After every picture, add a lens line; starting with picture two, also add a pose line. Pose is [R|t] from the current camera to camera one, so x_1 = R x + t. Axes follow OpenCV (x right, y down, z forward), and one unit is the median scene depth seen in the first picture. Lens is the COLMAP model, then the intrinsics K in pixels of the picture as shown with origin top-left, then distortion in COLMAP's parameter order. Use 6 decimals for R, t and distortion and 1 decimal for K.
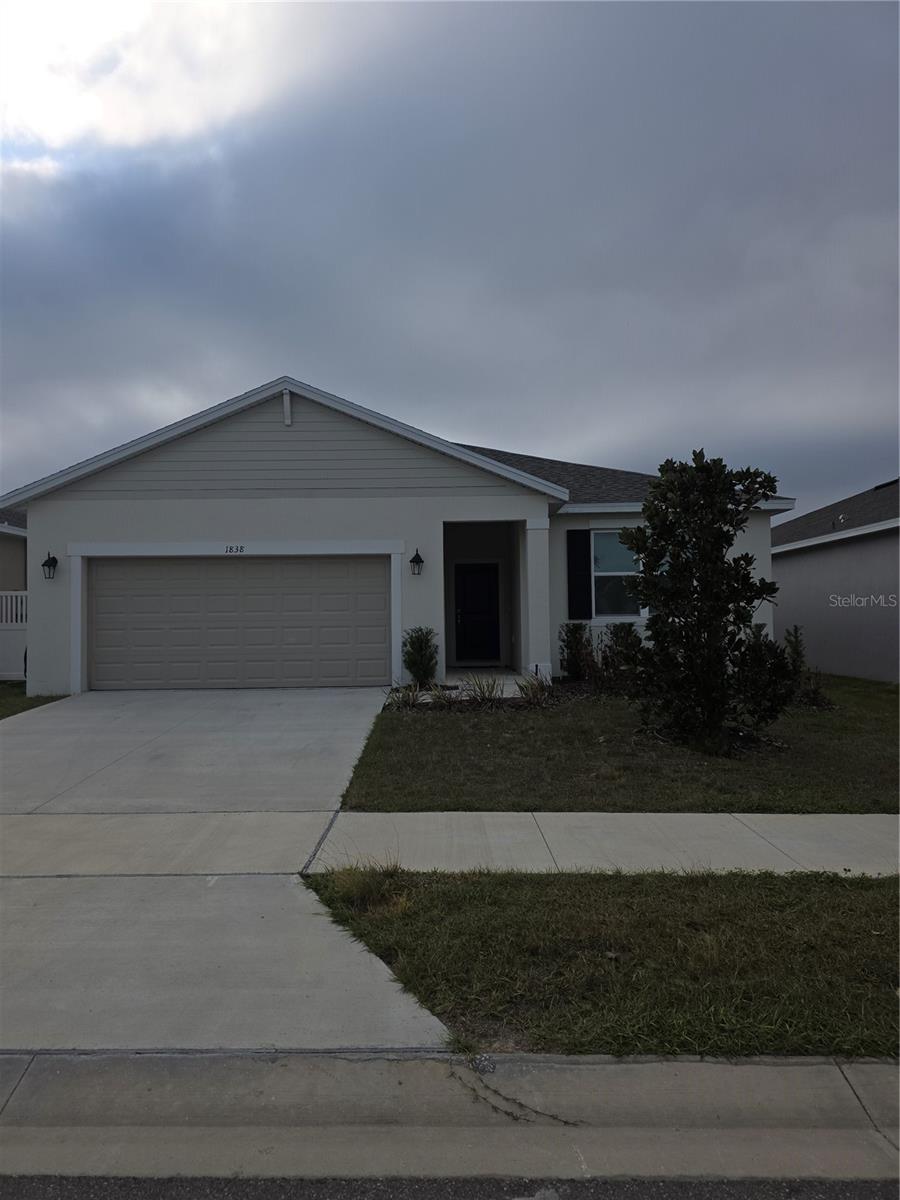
lens RADIAL K [[817.2, 0, 445.0], [0, 817.2, 596.7], [0, 0, 1]] dist [0.042734, -0.037643]
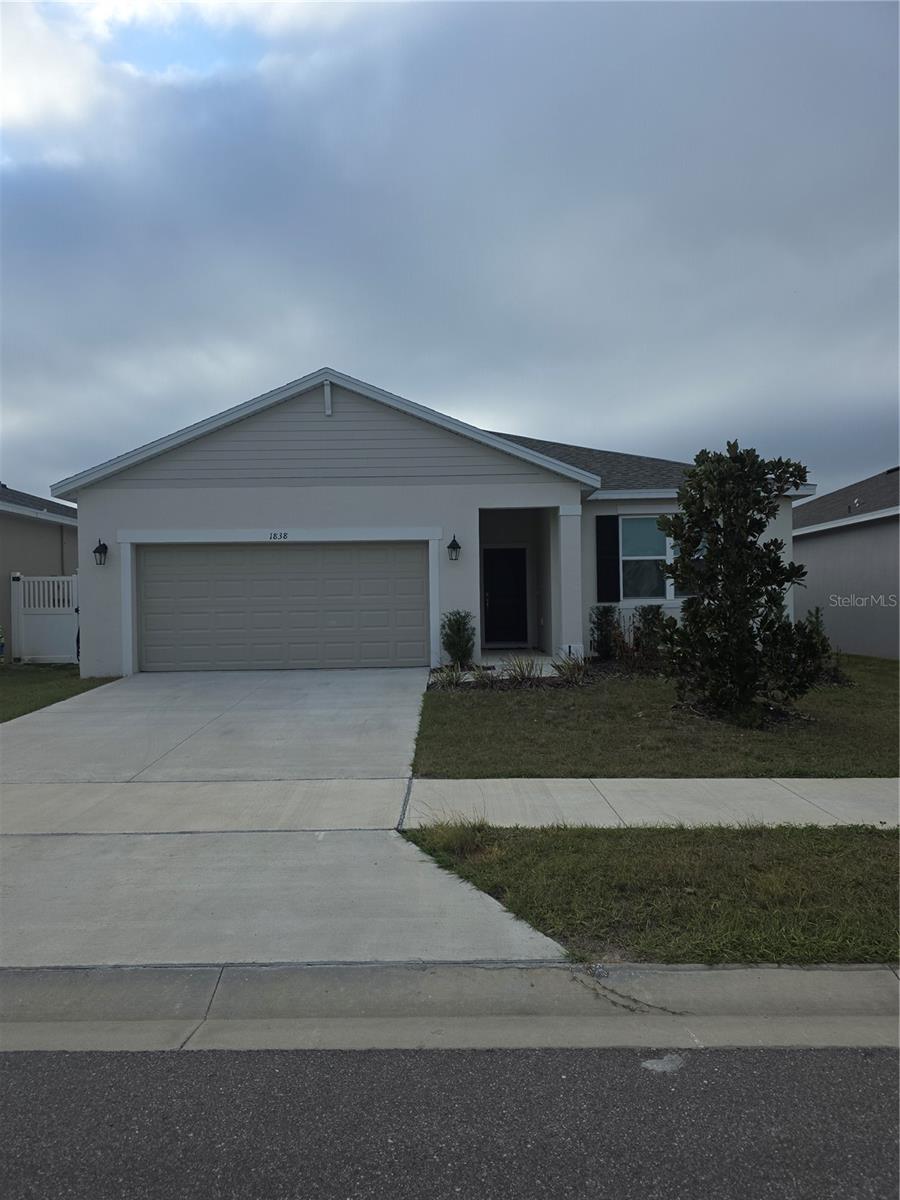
lens RADIAL K [[817.2, 0, 457.3], [0, 817.2, 607.0], [0, 0, 1]] dist [0.042734, -0.037643]
pose [[0.999965, -0.004290, 0.007198, -0.045613], [0.004049, 0.999441, 0.033192, -0.001705], [-0.007337, -0.033162, 0.999423, -0.050454]]
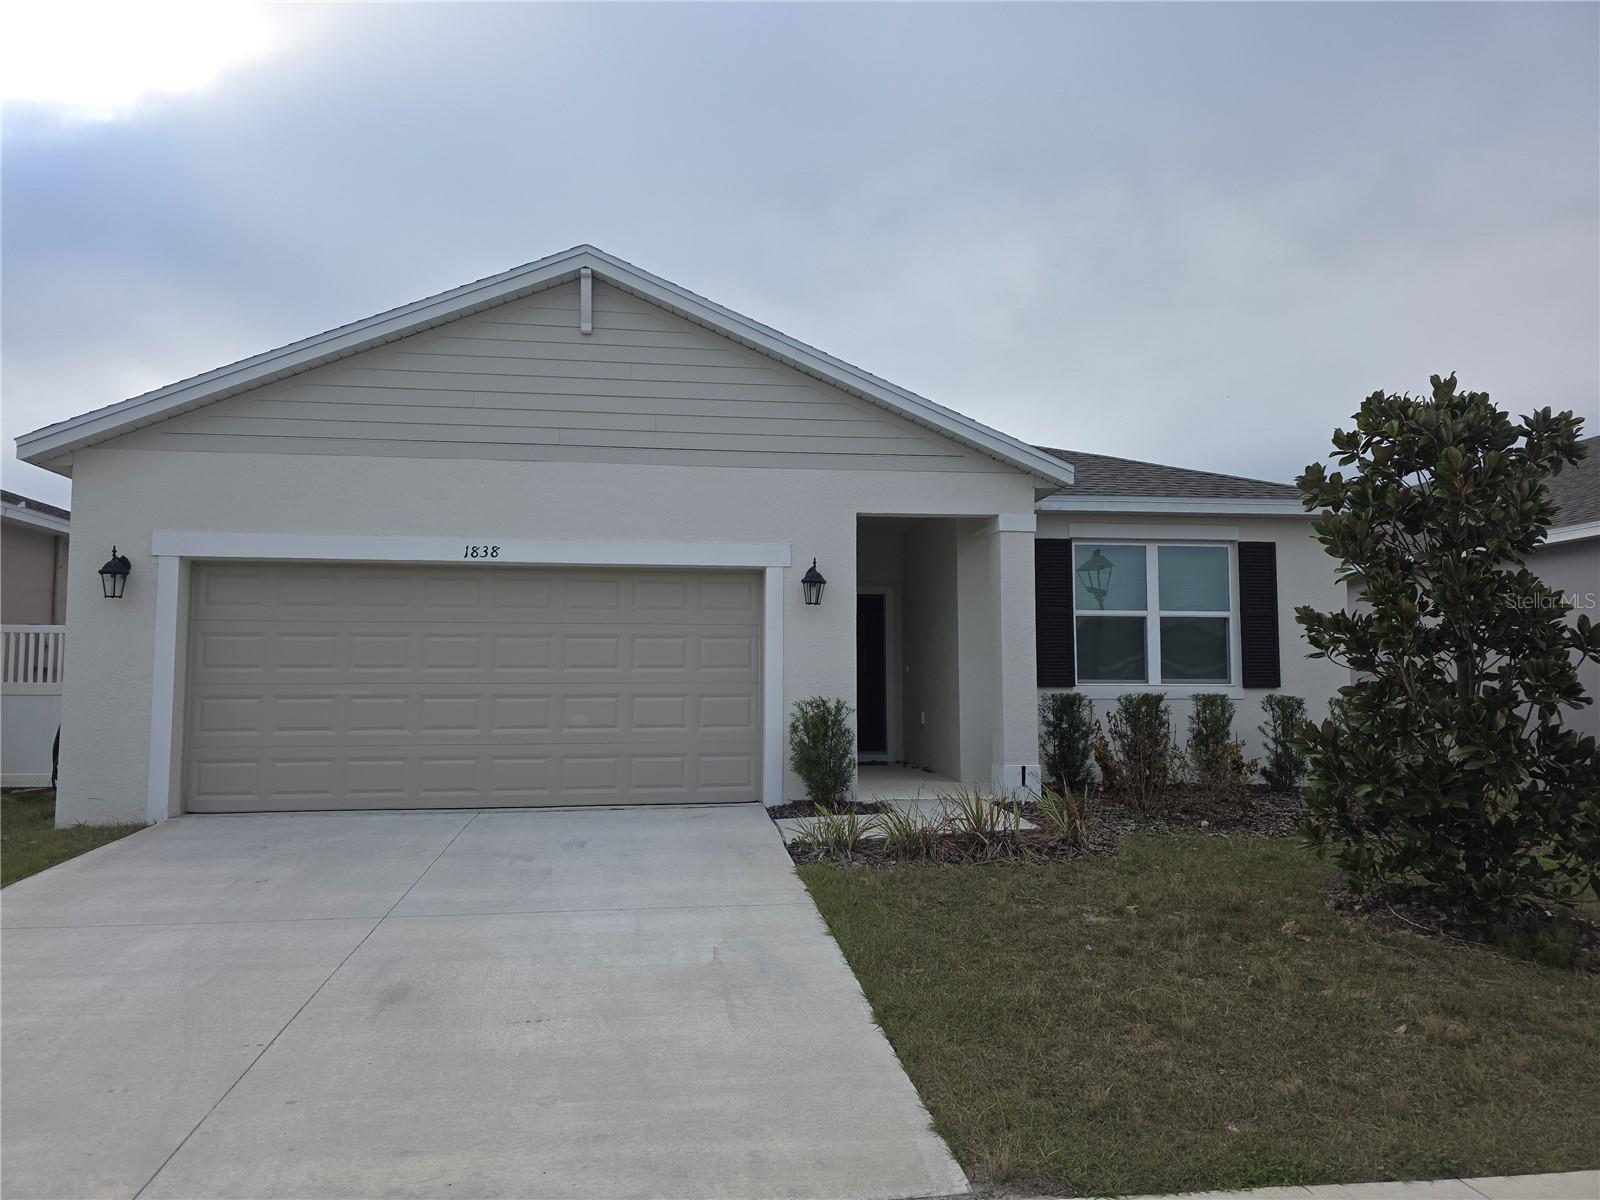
lens RADIAL K [[1089.5, 0, 804.7], [0, 1089.5, 604.2], [0, 0, 1]] dist [0.042734, -0.037643]
pose [[0.990392, 0.021626, 0.136584, -0.170843], [-0.015382, 0.998795, -0.046606, 0.009193], [-0.137427, 0.044058, 0.989532, 0.301356]]
